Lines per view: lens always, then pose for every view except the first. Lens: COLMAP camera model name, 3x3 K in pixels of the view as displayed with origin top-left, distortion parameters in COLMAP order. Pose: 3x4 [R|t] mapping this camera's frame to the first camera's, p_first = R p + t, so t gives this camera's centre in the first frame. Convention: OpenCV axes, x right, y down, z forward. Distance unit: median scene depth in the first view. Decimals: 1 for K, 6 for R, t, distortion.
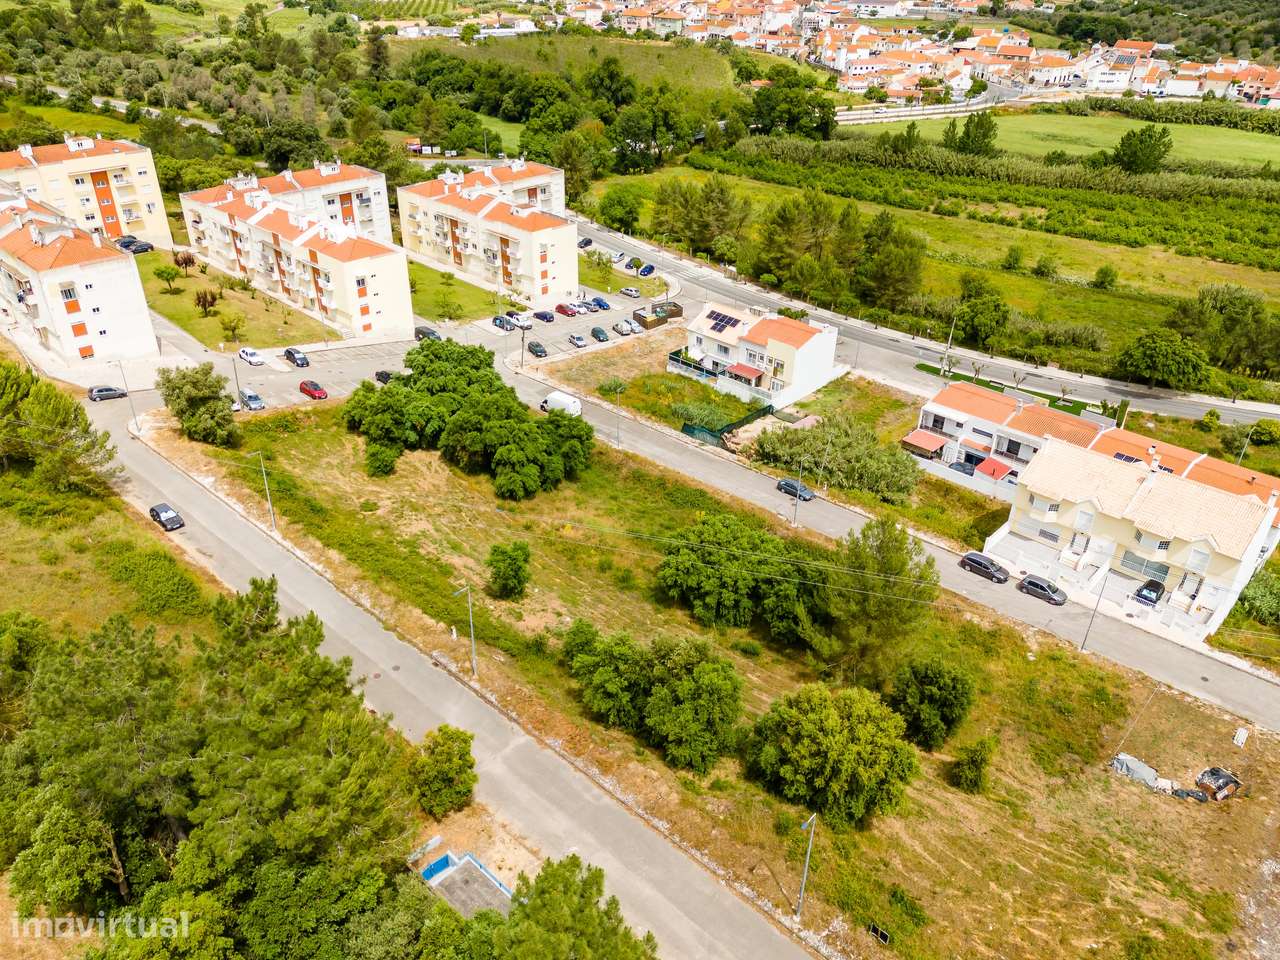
lens RADIAL K [[937.8, 0, 634.9], [0, 937.8, 479.3], [0, 0, 1]] dist [0.073055, -0.060843]
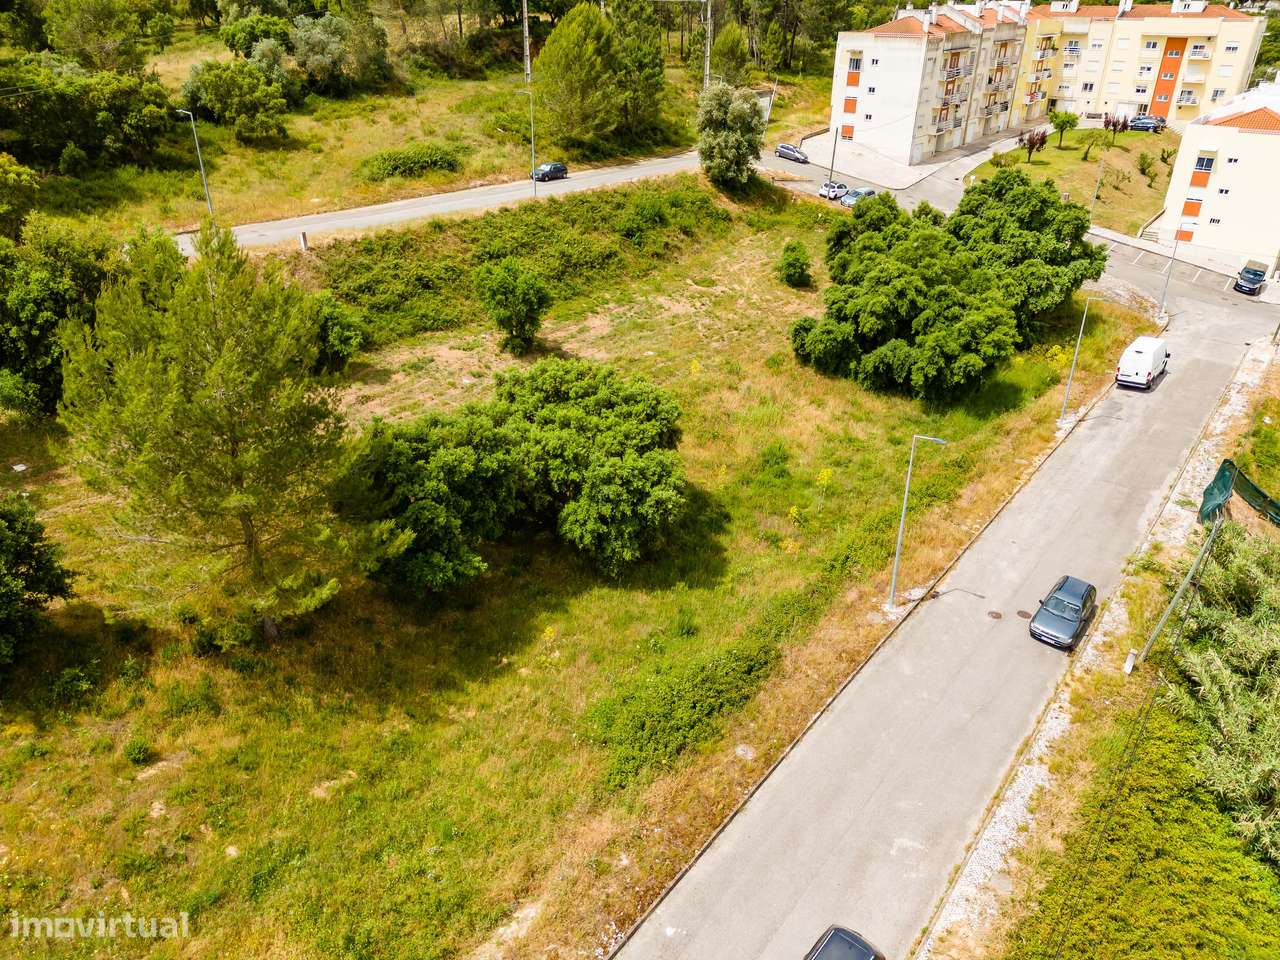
lens RADIAL K [[937.8, 0, 639.5], [0, 937.8, 480.0], [0, 0, 1]] dist [0.073055, -0.060843]
pose [[0.118469, 0.445674, -0.887322, 0.306987], [-0.513721, 0.792234, 0.329326, -0.045044], [0.849739, 0.416821, 0.322807, 0.477892]]
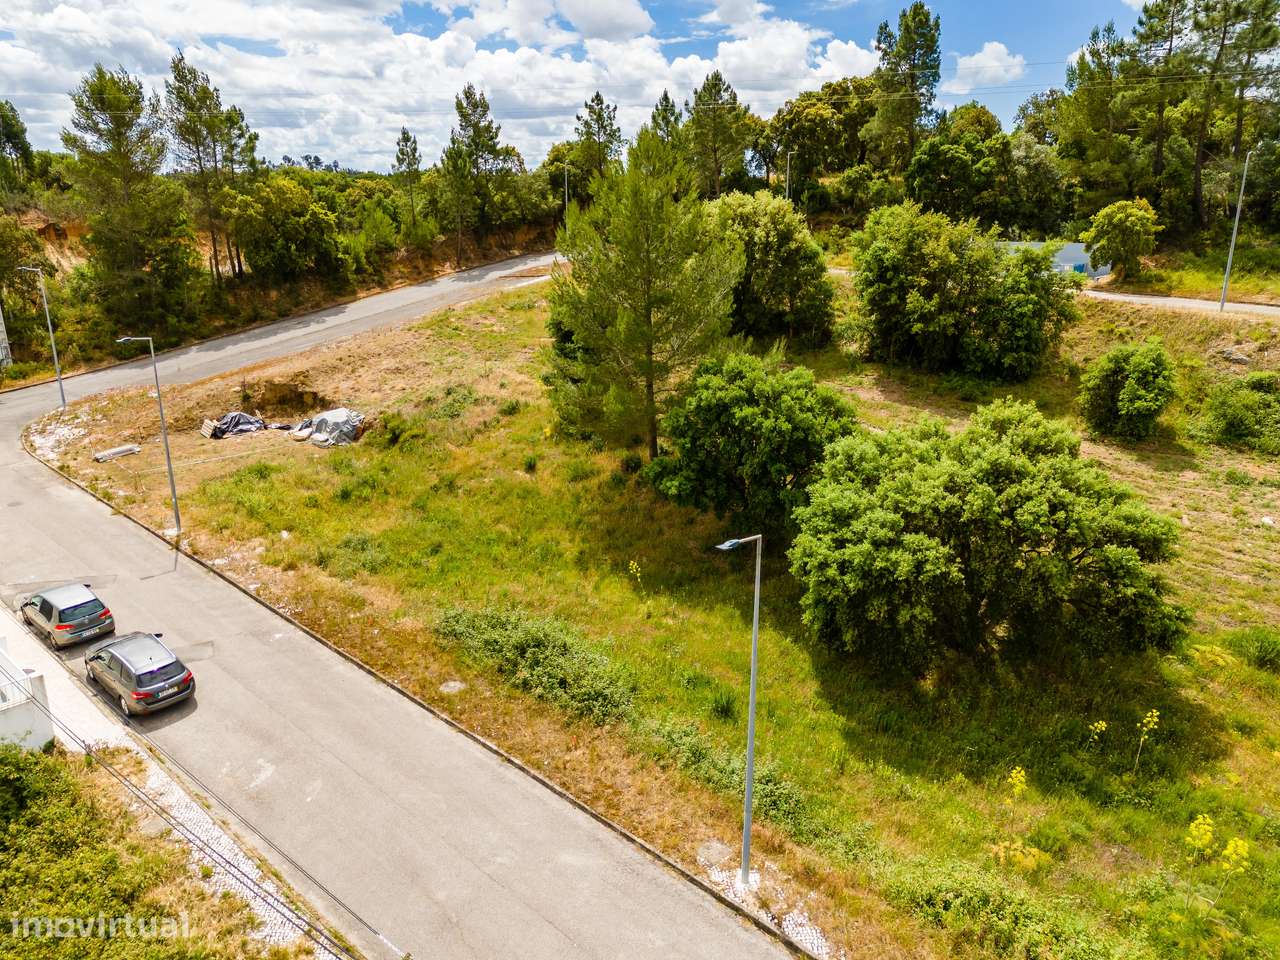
lens RADIAL K [[937.8, 0, 649.1], [0, 937.8, 480.9], [0, 0, 1]] dist [0.073055, -0.060843]
pose [[-0.999765, -0.013780, -0.016751, 0.123204], [-0.021653, 0.678959, 0.733857, -0.103313], [0.001261, 0.734047, -0.679098, 0.678976]]
